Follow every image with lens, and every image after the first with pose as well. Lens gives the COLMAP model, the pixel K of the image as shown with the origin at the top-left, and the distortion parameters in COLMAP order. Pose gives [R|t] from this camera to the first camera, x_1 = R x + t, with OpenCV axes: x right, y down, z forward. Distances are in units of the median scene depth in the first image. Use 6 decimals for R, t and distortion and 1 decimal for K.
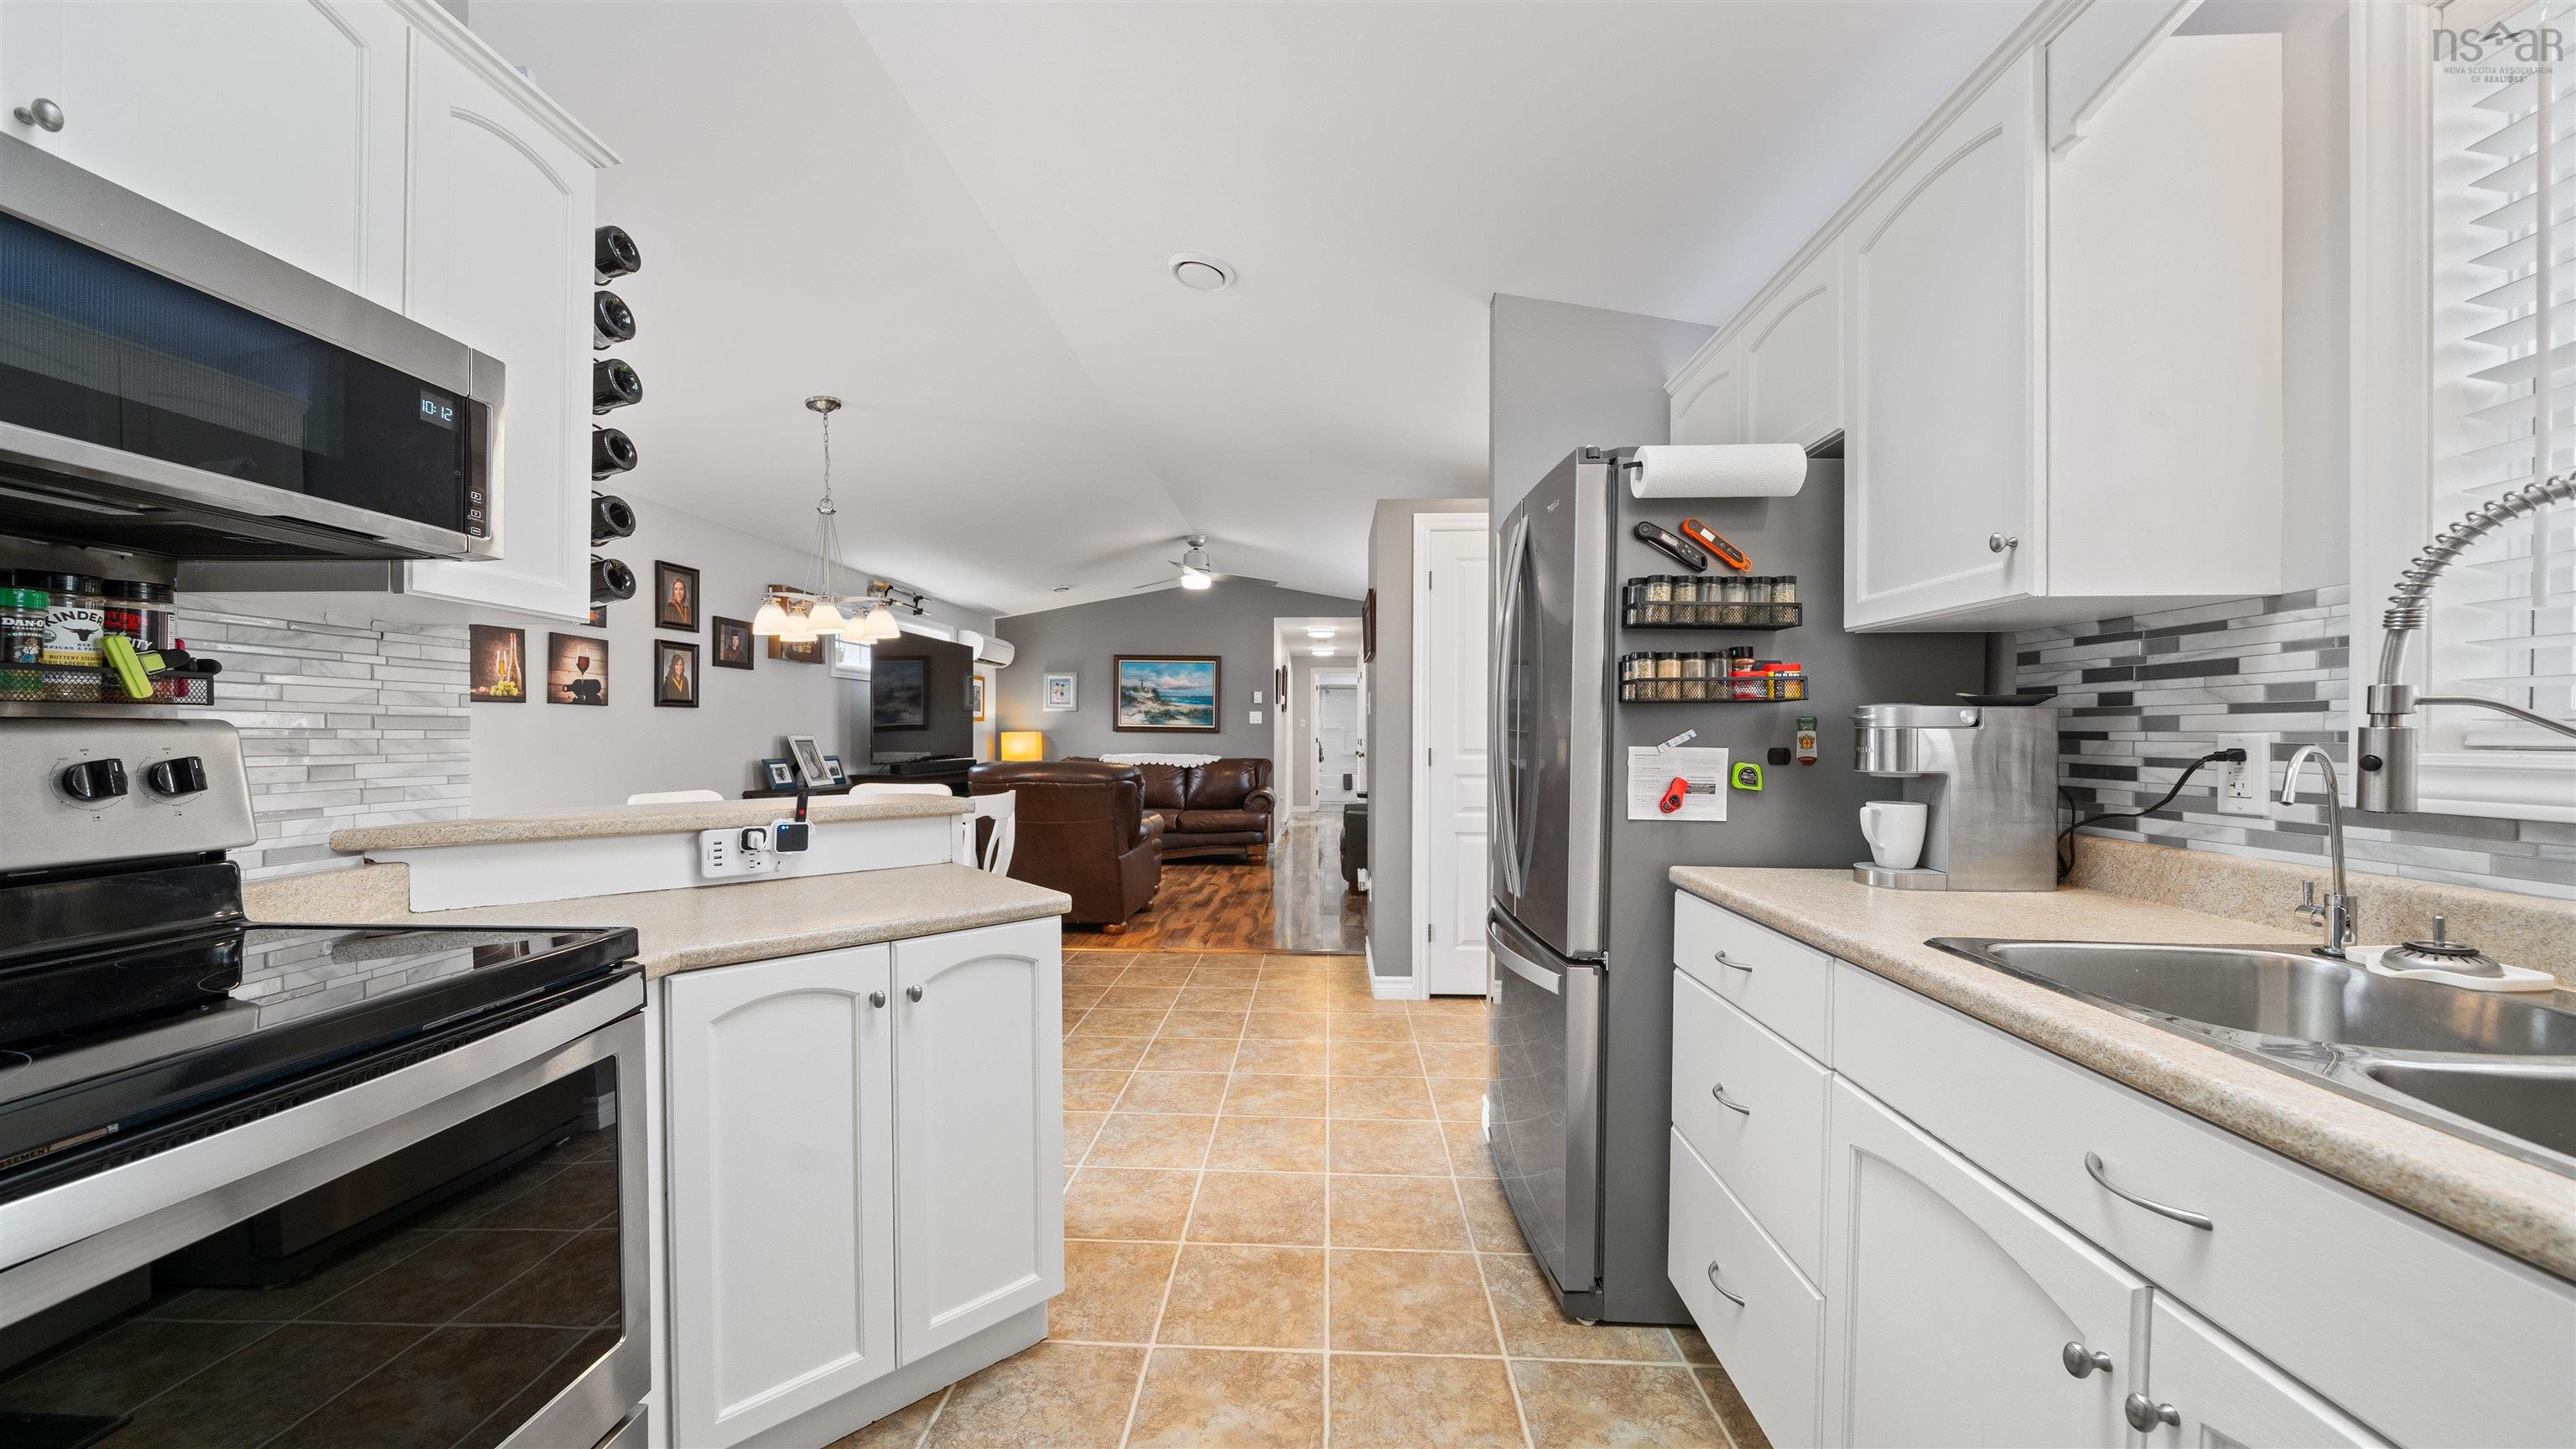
lens RADIAL K [[901.5, 0, 1284.9], [0, 901.5, 733.5], [0, 0, 1]] dist [-0.000780, -0.000037]
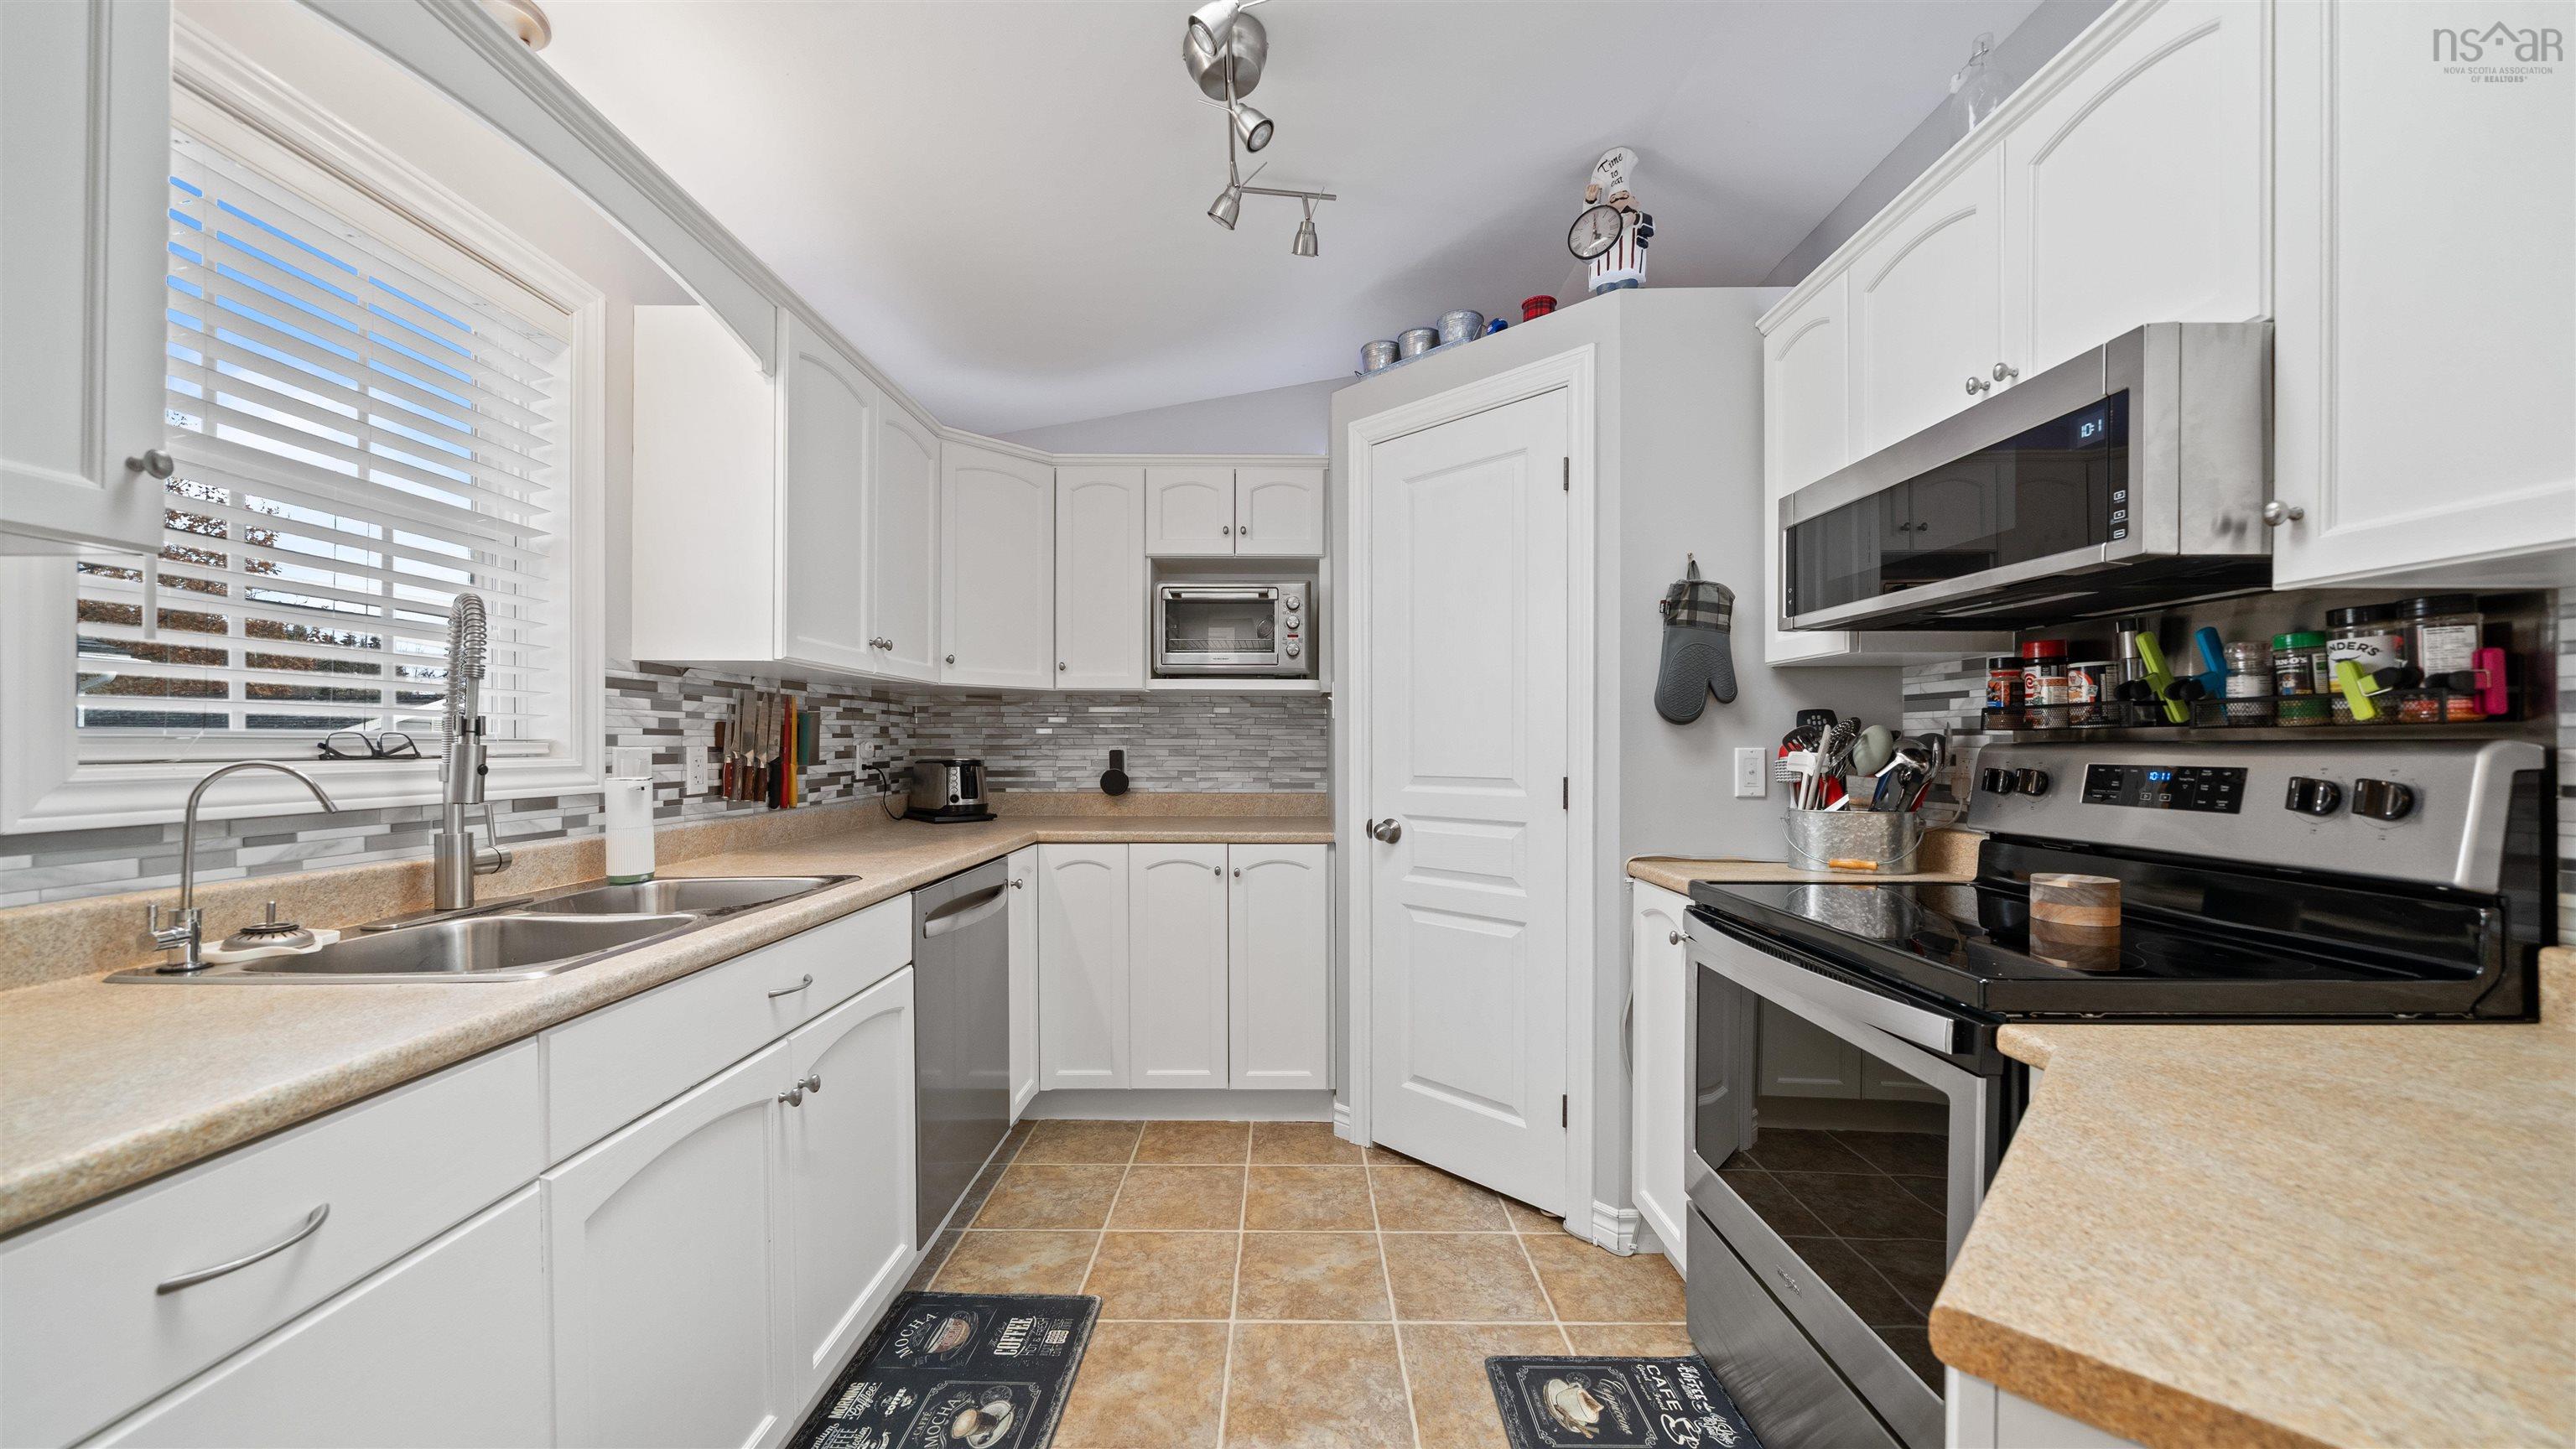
lens RADIAL K [[901.5, 0, 1264.5], [0, 901.5, 743.5], [0, 0, 1]] dist [-0.000780, -0.000037]
pose [[-0.999730, -0.000789, -0.023243, 0.049482], [-0.000691, 0.999991, -0.004206, -0.000922], [0.023246, -0.004189, -0.999721, 1.985654]]
